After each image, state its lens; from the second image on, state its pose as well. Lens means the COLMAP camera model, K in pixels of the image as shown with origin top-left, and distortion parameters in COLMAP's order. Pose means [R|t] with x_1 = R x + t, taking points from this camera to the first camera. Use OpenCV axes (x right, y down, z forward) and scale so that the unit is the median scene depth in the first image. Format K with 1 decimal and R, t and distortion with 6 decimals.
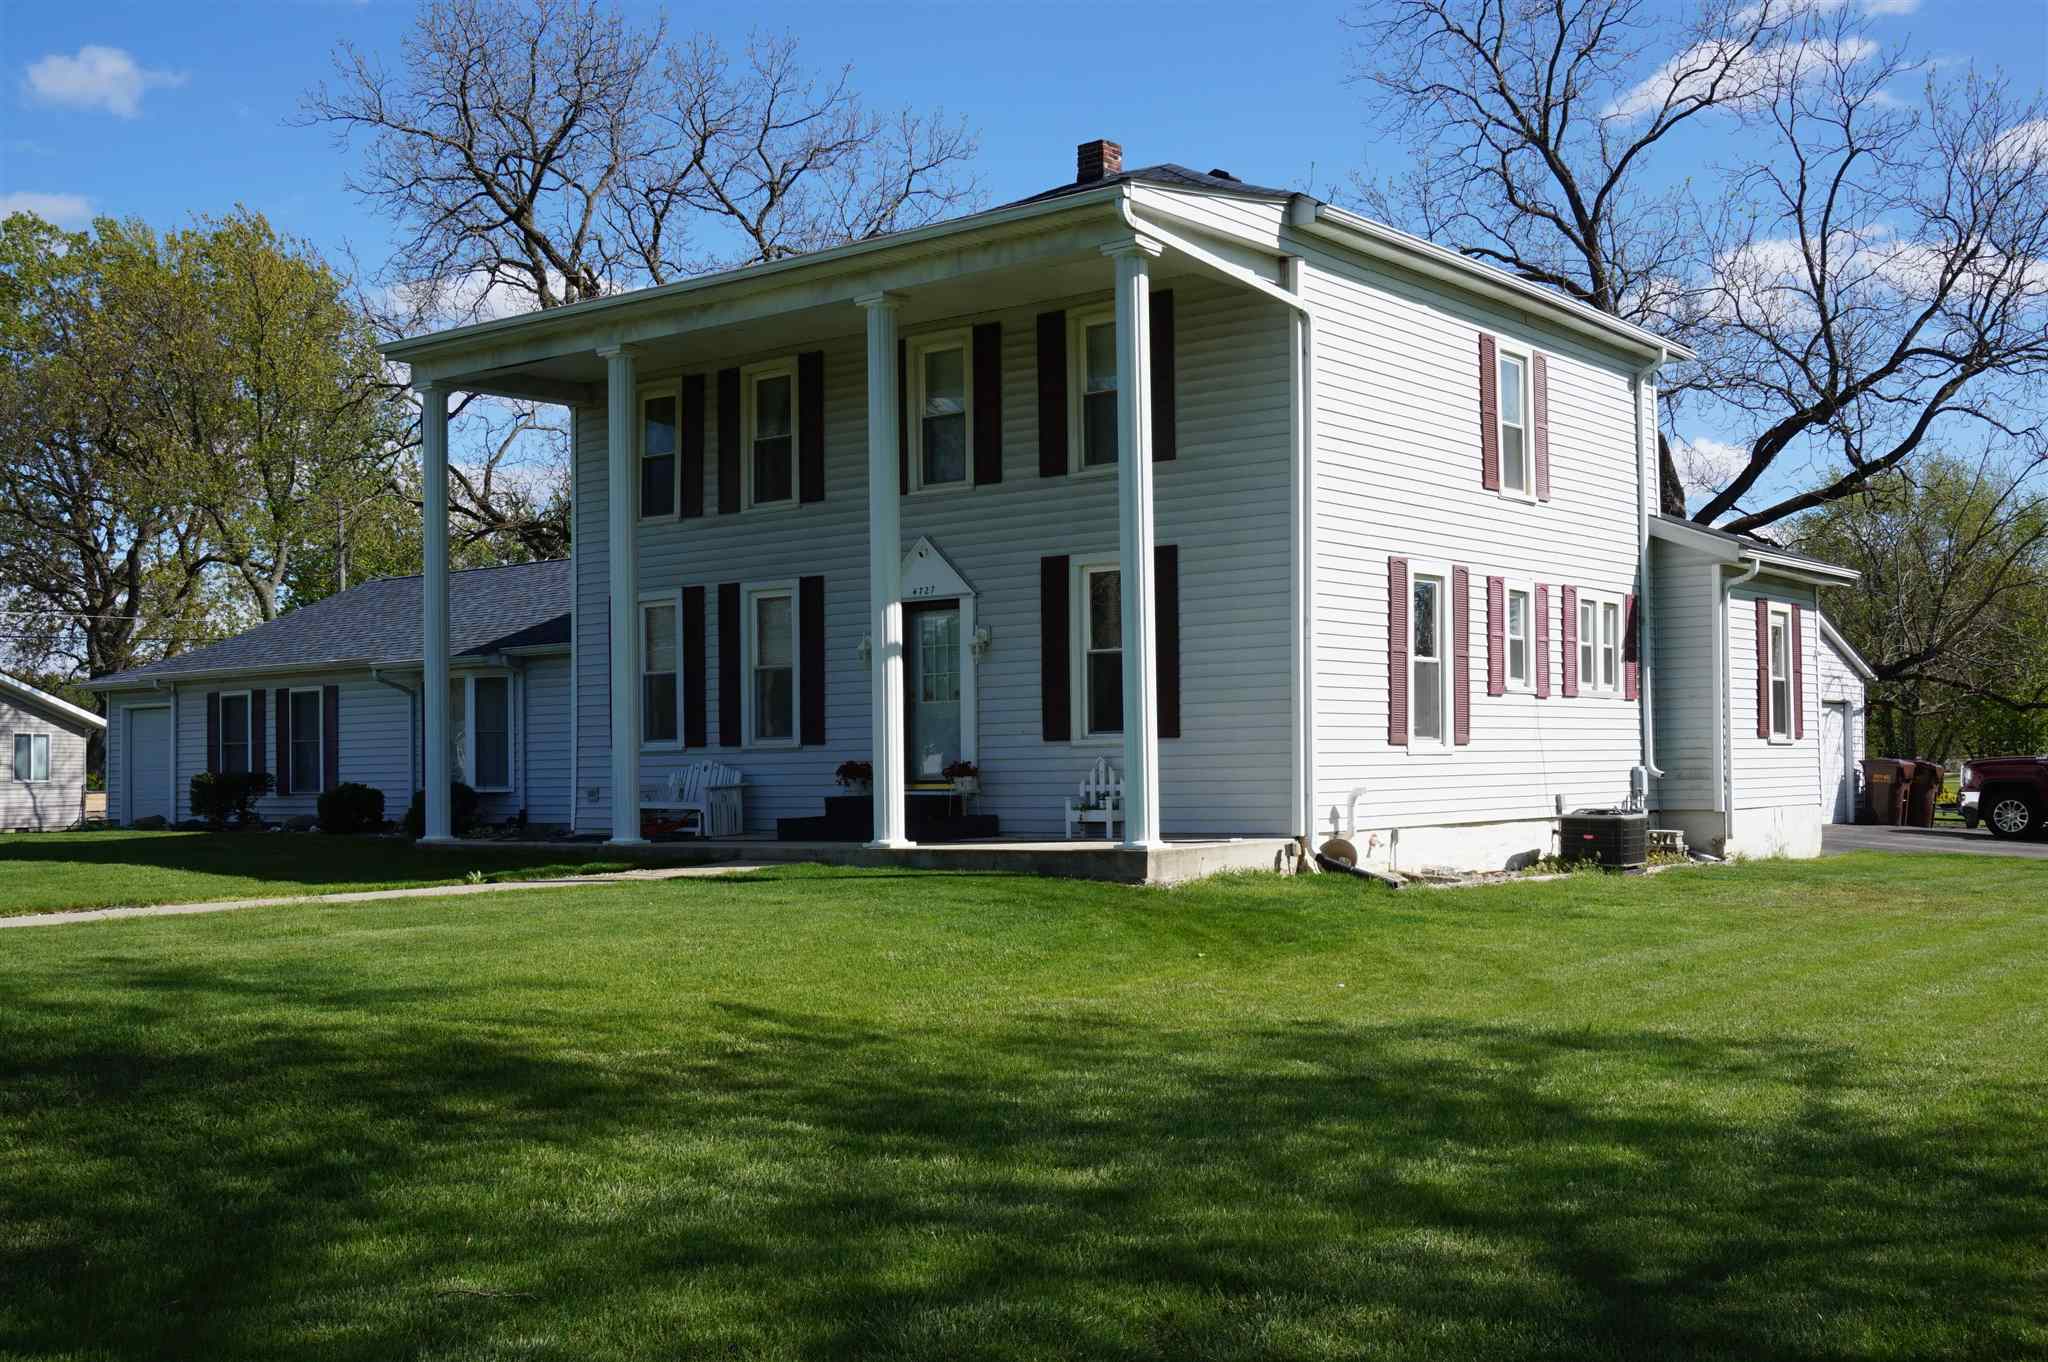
lens RADIAL K [[2074.7, 0, 1024.0], [0, 2074.7, 681.0], [0, 0, 1]] dist [-0.005046, -0.010128]
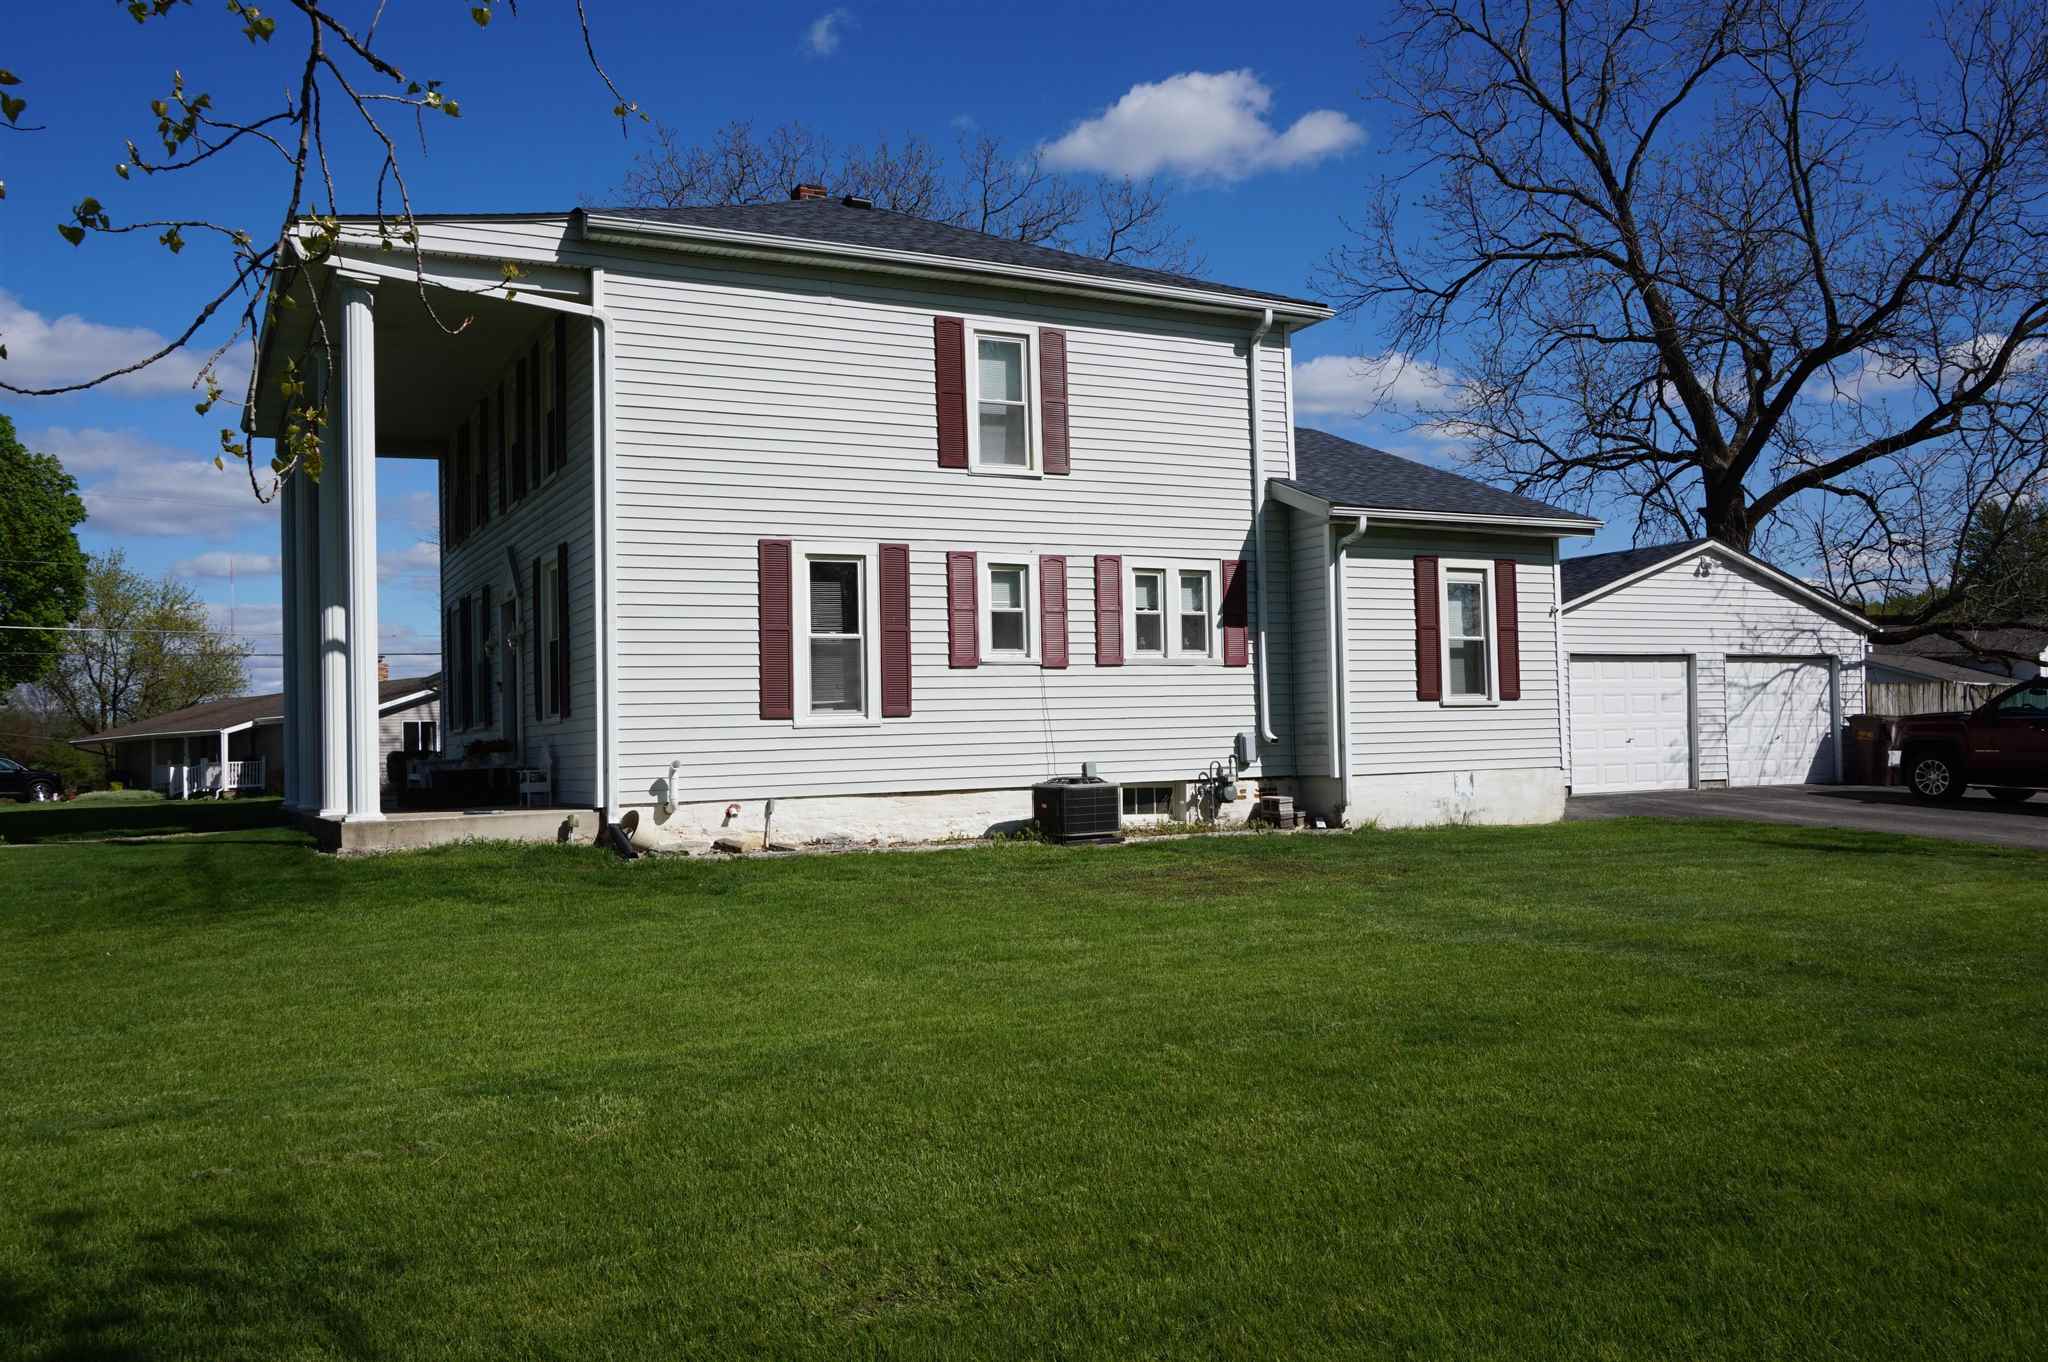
lens RADIAL K [[1678.8, 0, 1024.7], [0, 1678.8, 654.2], [0, 0, 1]] dist [-0.006815, -0.001930]
pose [[0.920709, -0.039750, -0.388220, 0.512710], [0.034758, 0.999198, -0.019876, 0.015883], [0.388699, 0.004806, 0.921352, 0.221375]]
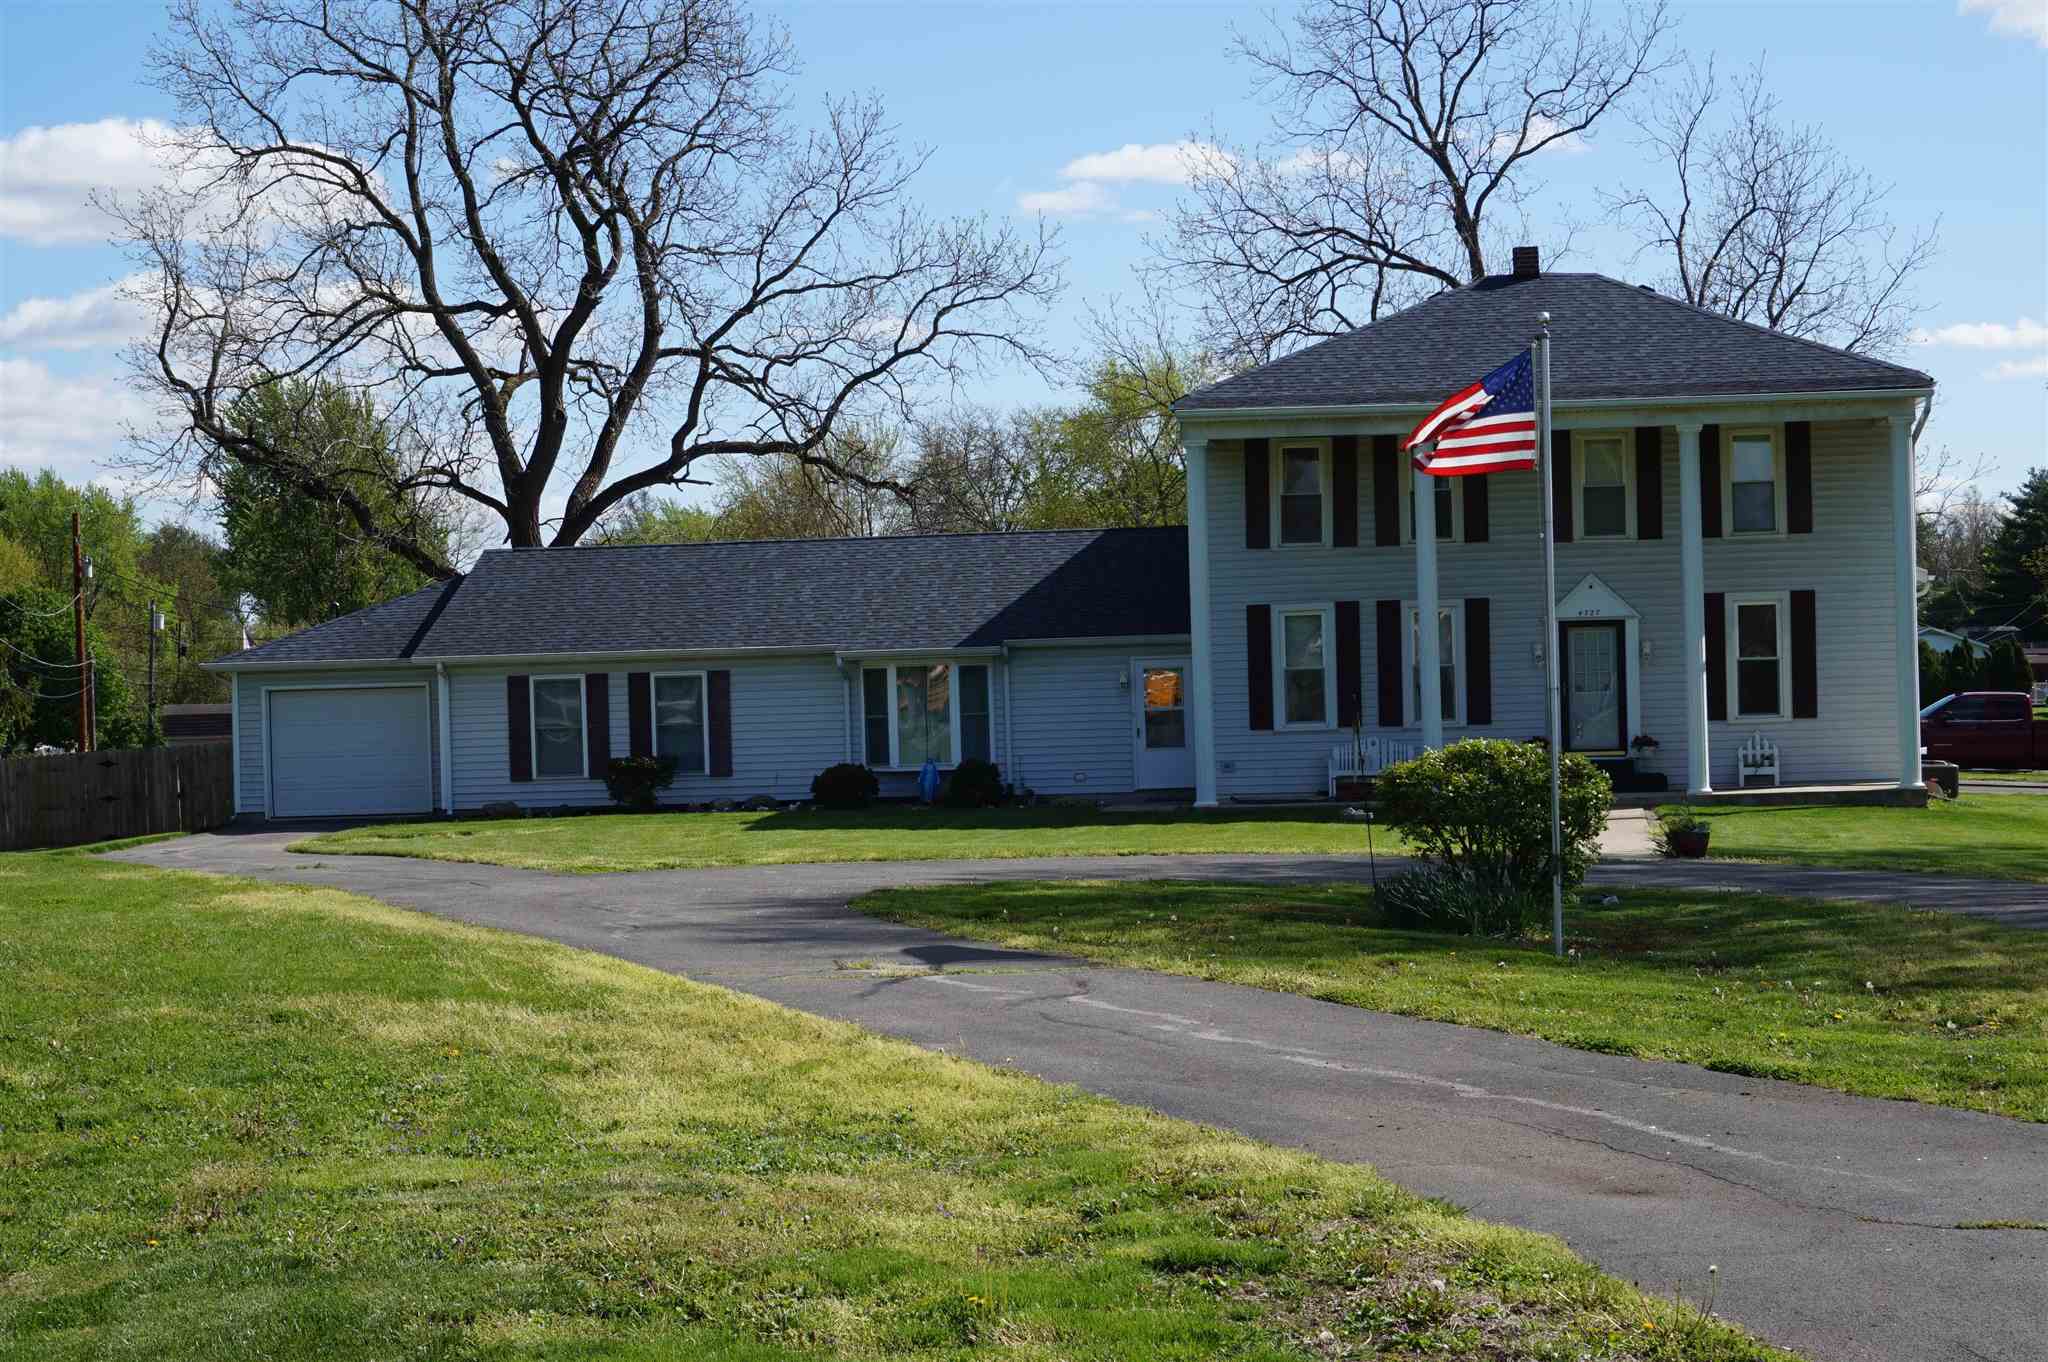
lens RADIAL K [[3623.3, 0, 1024.0], [0, 3623.3, 681.0], [0, 0, 1]] dist [0.063755, -0.004448]
pose [[0.861340, -0.000755, 0.508029, -1.755825], [-0.008818, 0.999826, 0.016436, -0.037685], [-0.507953, -0.018637, 0.861183, -0.978583]]
